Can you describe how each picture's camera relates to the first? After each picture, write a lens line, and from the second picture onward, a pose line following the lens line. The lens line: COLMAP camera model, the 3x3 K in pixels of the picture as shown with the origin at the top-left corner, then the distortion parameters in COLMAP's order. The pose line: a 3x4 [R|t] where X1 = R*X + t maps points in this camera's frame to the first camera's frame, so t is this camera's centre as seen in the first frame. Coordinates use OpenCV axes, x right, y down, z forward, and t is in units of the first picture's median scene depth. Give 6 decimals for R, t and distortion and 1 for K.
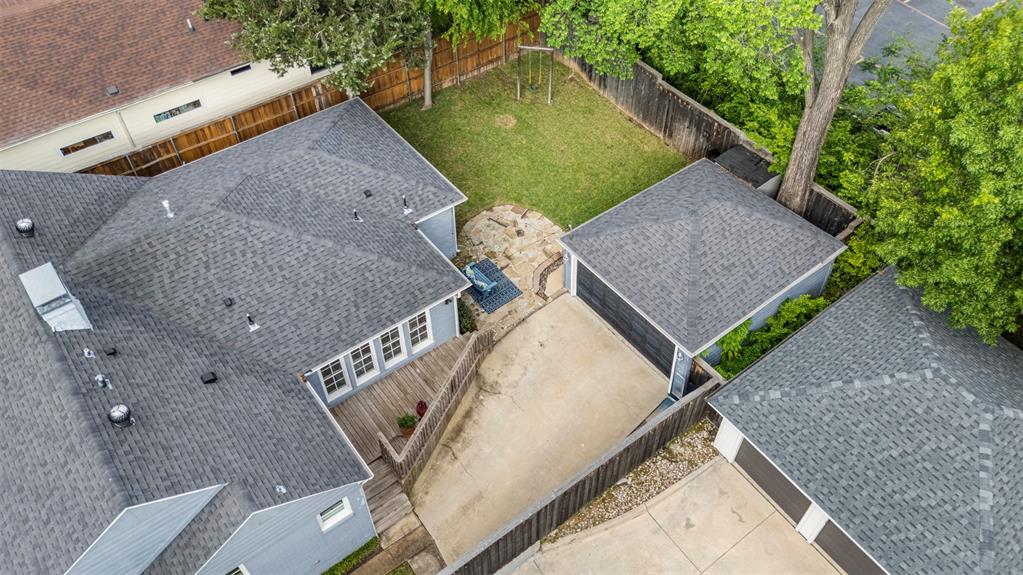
lens RADIAL K [[722.6, 0, 511.5], [0, 722.6, 287.5], [0, 0, 1]] dist [0.004548, -0.001113]
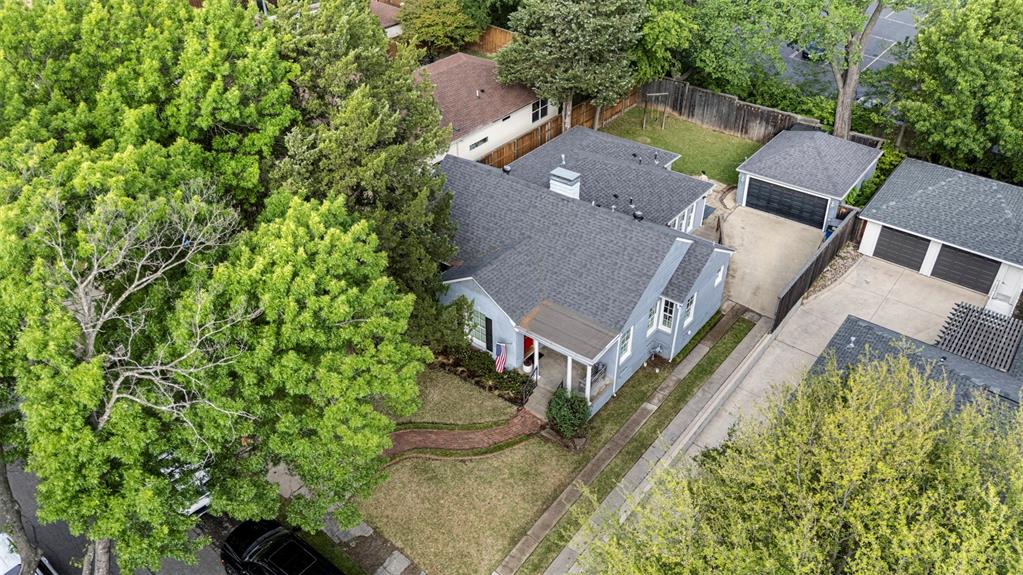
lens RADIAL K [[722.6, 0, 511.5], [0, 722.6, 287.5], [0, 0, 1]] dist [0.004548, -0.001113]
pose [[0.971423, -0.156285, 0.178640, -0.818705], [0.191987, 0.959915, -0.204214, 0.458127], [-0.139564, 0.232675, 0.962489, -0.548761]]
